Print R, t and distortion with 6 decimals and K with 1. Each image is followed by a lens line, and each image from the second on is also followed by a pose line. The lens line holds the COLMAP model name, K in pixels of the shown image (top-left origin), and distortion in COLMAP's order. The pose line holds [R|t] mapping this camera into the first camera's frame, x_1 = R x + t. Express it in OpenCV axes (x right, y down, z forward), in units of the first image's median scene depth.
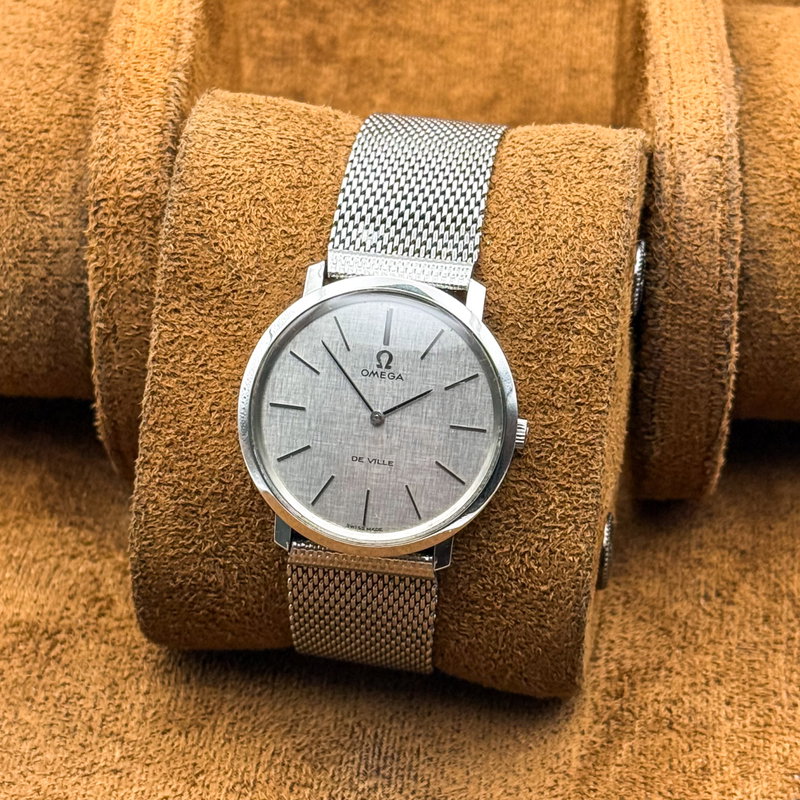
lens RADIAL K [[2696.7, 0, 400.0], [0, 2696.7, 400.0], [0, 0, 1]] dist [-0.047780, -0.563280]
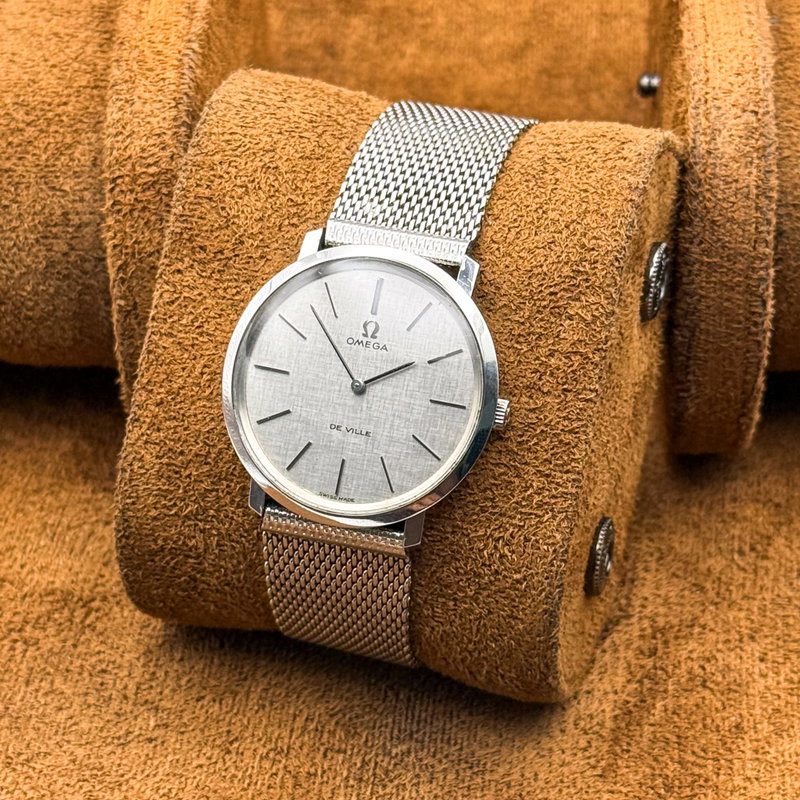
lens RADIAL K [[2696.7, 0, 400.0], [0, 2696.7, 400.0], [0, 0, 1]] dist [-0.047780, -0.563280]
pose [[0.988097, 0.075920, -0.133790, 0.136321], [-0.085590, 0.994003, -0.068068, 0.075754], [0.127820, 0.078709, 0.988669, 0.024237]]
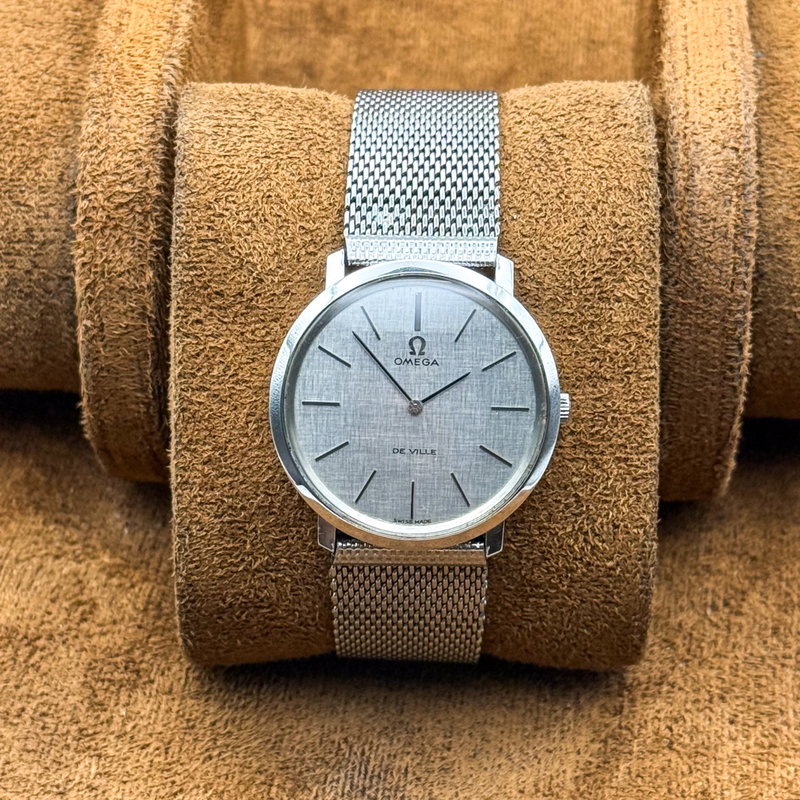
lens RADIAL K [[2696.7, 0, 400.0], [0, 2696.7, 400.0], [0, 0, 1]] dist [-0.047780, -0.563280]
pose [[0.986777, -0.113651, 0.115562, -0.126537], [0.108597, 0.992870, 0.049147, -0.044950], [-0.120324, -0.035947, 0.992084, 0.043380]]
